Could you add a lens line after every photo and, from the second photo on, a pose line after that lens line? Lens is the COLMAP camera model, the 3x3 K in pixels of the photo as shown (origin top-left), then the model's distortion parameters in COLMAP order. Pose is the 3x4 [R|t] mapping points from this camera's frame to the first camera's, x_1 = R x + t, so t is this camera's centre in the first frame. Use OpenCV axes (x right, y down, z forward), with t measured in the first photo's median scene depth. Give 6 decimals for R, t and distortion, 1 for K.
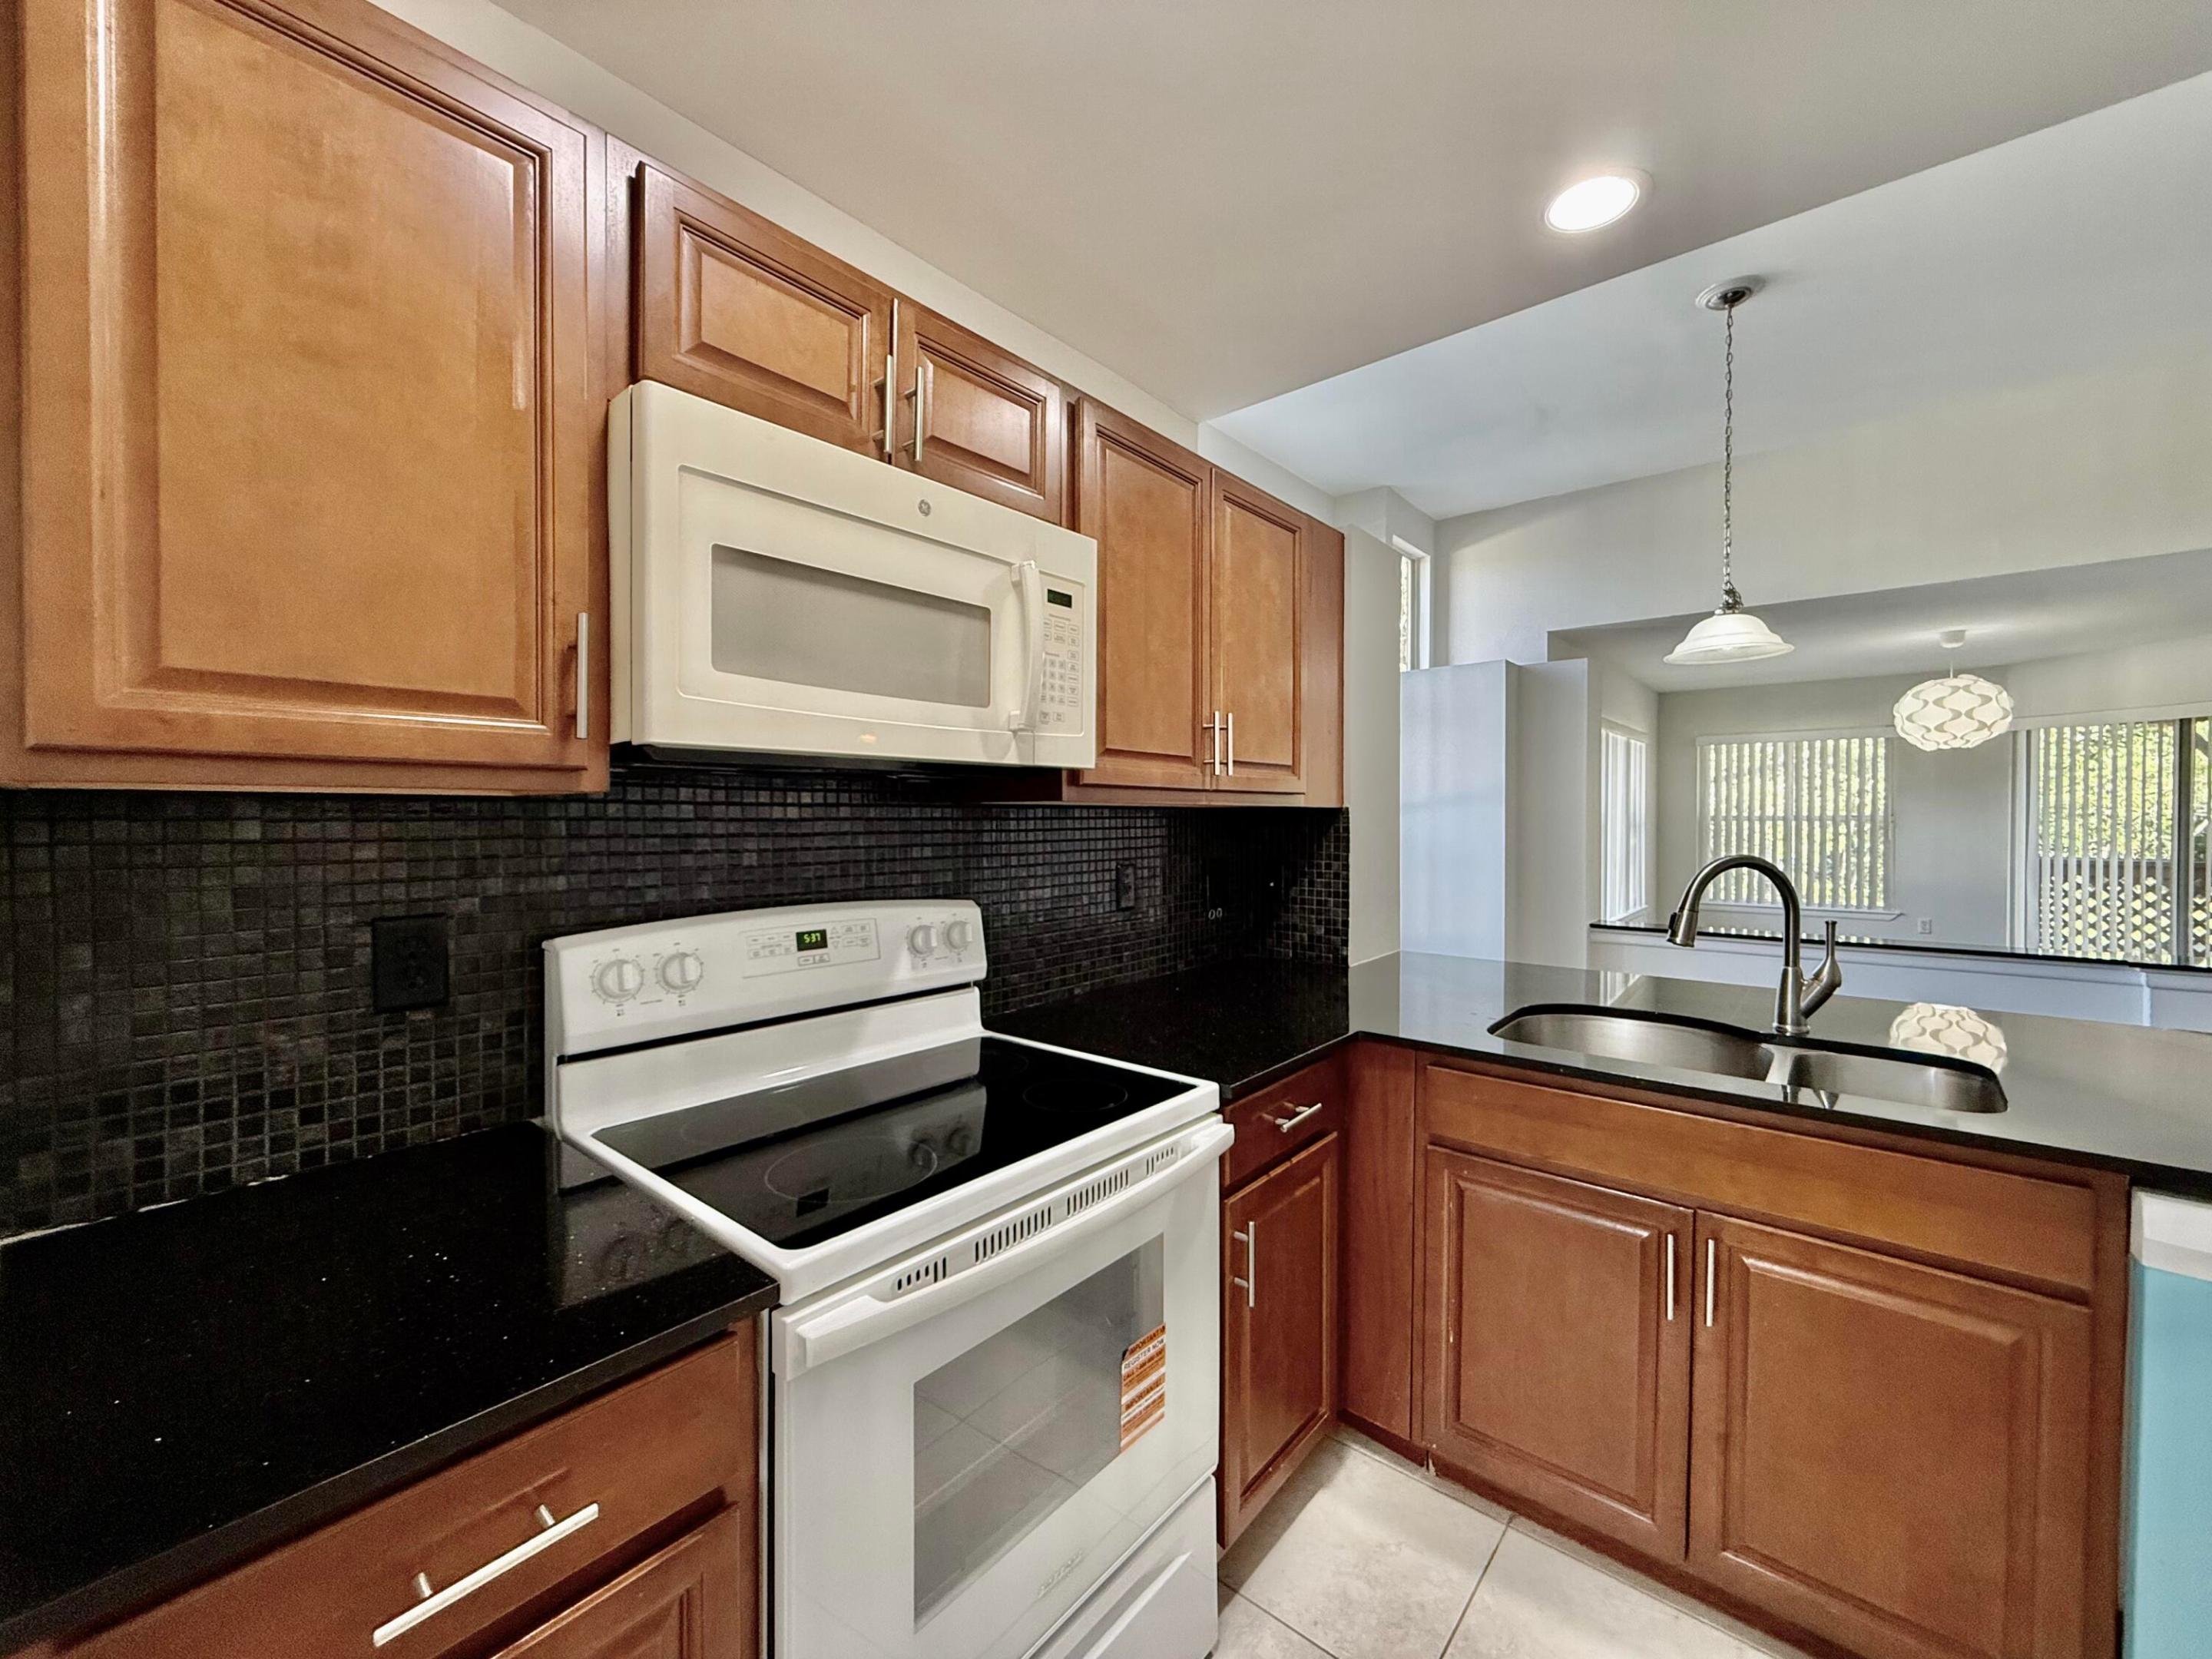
lens RADIAL K [[876.1, 0, 1097.9], [0, 876.1, 822.3], [0, 0, 1]] dist [-0.000500, -0.000038]
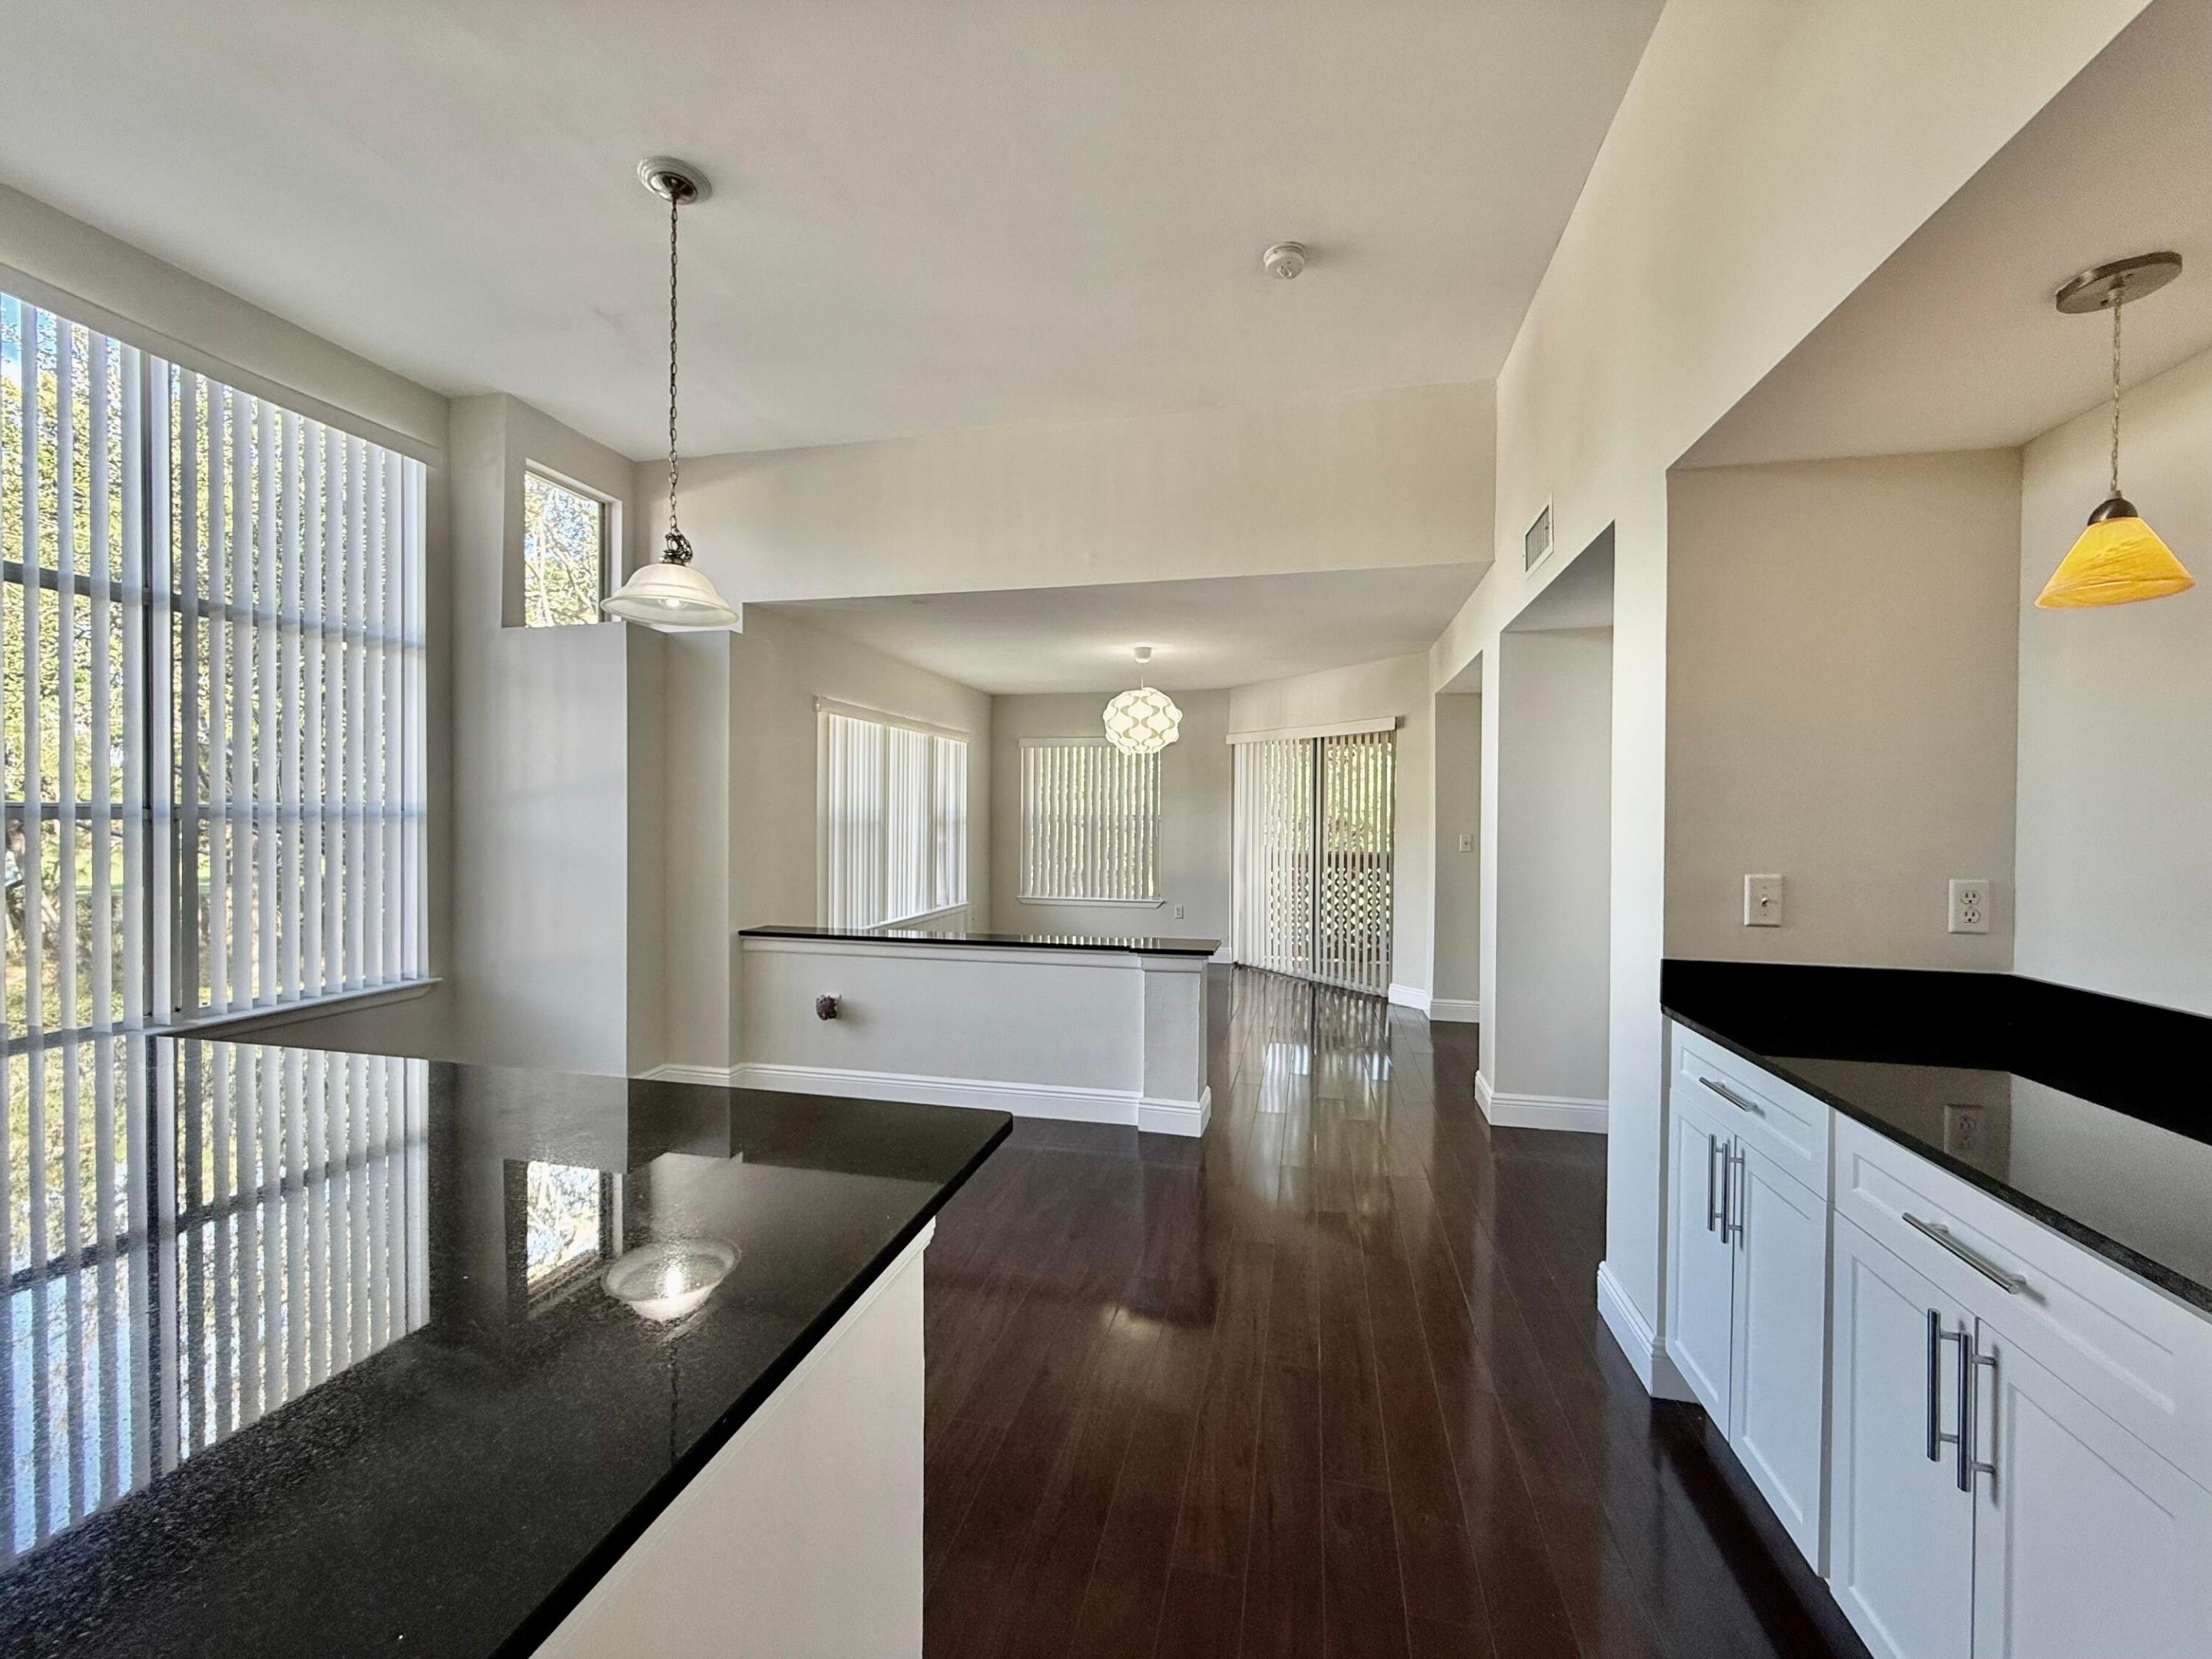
lens RADIAL K [[876.1, 0, 1116.2], [0, 876.1, 829.9], [0, 0, 1]] dist [-0.000500, -0.000038]
pose [[0.869292, -0.009273, 0.494211, 0.402275], [0.004715, 0.999934, 0.010469, 0.001590], [-0.494276, -0.006770, 0.869279, 0.044363]]
